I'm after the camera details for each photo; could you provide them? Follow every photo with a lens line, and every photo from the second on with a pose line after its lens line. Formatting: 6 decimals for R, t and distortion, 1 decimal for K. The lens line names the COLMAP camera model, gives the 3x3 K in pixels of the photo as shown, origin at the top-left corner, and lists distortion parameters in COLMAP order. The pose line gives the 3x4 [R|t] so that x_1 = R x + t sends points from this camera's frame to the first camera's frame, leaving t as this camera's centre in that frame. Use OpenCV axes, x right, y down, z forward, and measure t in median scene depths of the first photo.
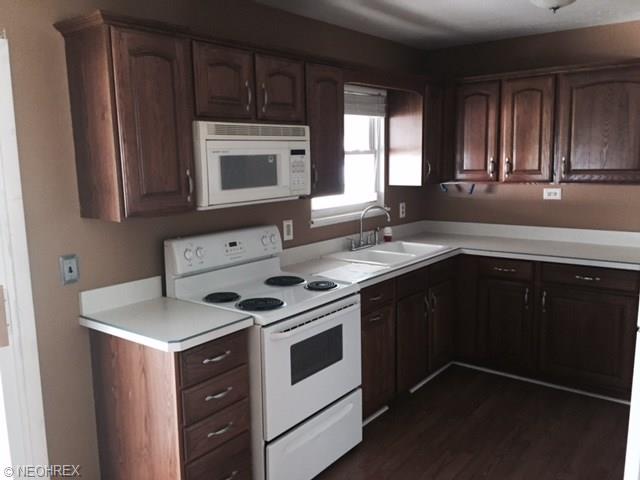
lens RADIAL K [[546.1, 0, 320.5], [0, 546.1, 240.4], [0, 0, 1]] dist [0.058957, -0.072413]
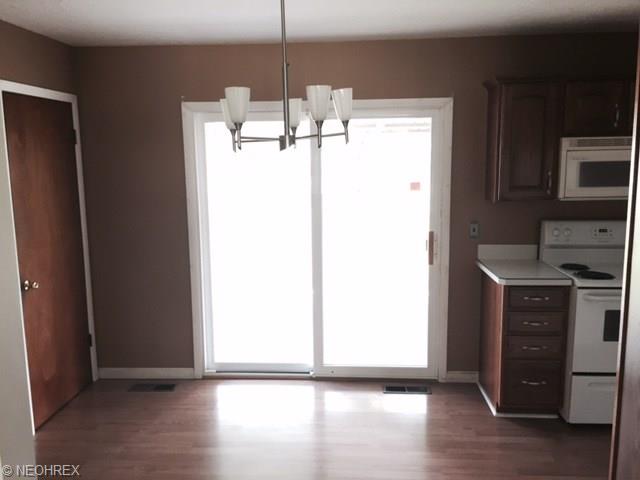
lens RADIAL K [[546.1, 0, 319.9], [0, 546.1, 240.4], [0, 0, 1]] dist [0.058957, -0.072413]
pose [[0.556361, 0.136432, -0.819664, 0.632387], [-0.122324, 0.989129, 0.081610, 0.006091], [0.821887, 0.054860, 0.567002, -0.312110]]
